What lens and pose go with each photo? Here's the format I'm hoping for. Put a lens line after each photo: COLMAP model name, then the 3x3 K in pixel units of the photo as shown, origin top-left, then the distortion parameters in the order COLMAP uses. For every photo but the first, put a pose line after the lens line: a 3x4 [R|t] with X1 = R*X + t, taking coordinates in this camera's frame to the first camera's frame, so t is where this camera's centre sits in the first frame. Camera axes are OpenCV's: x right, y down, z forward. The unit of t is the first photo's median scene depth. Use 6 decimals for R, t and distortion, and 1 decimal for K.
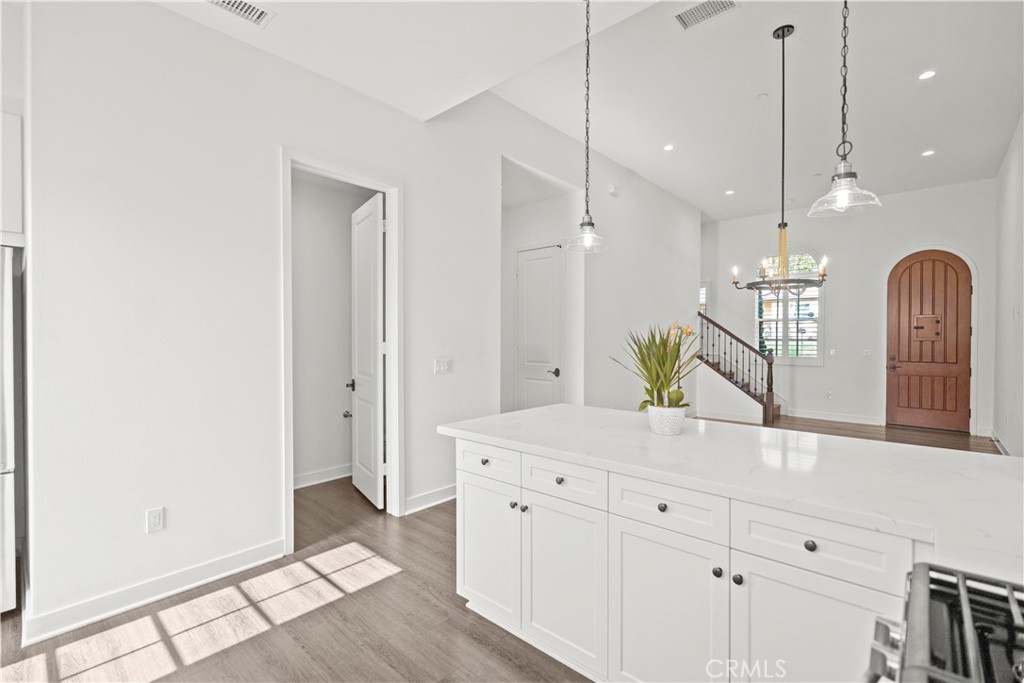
lens RADIAL K [[458.0, 0, 512.0], [0, 458.0, 341.5], [0, 0, 1]] dist [0.001209, 0.000092]
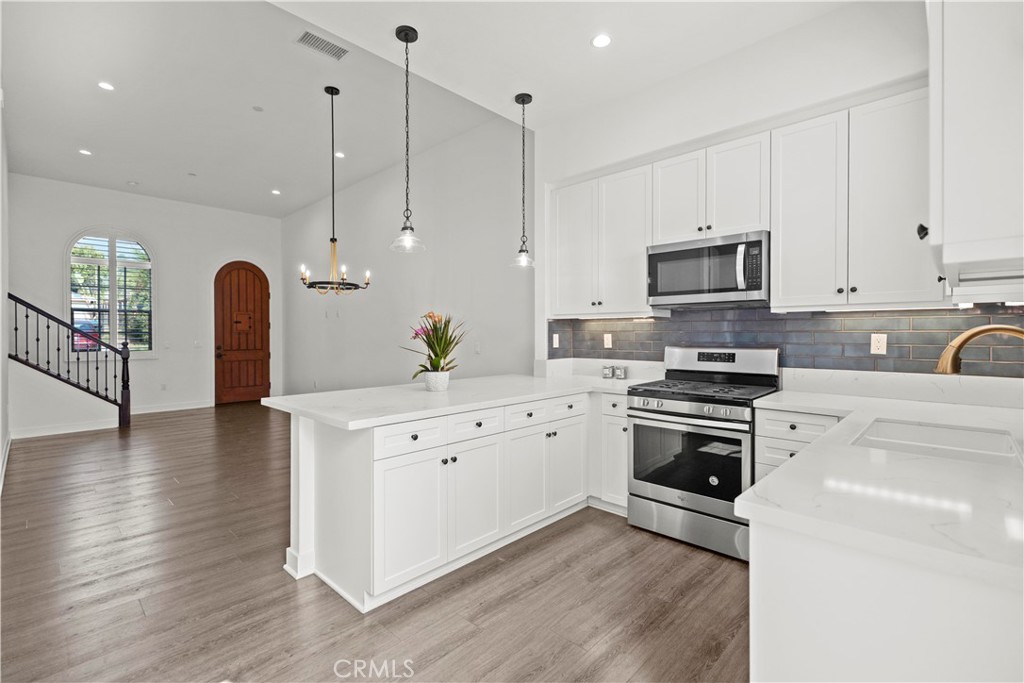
lens RADIAL K [[458.0, 0, 512.0], [0, 458.0, 341.5], [0, 0, 1]] dist [0.001209, 0.000092]
pose [[0.028194, -0.020077, 0.999401, -0.333497], [0.012919, 0.999722, 0.019719, 0.006983], [-0.999519, 0.012355, 0.028445, 0.224677]]
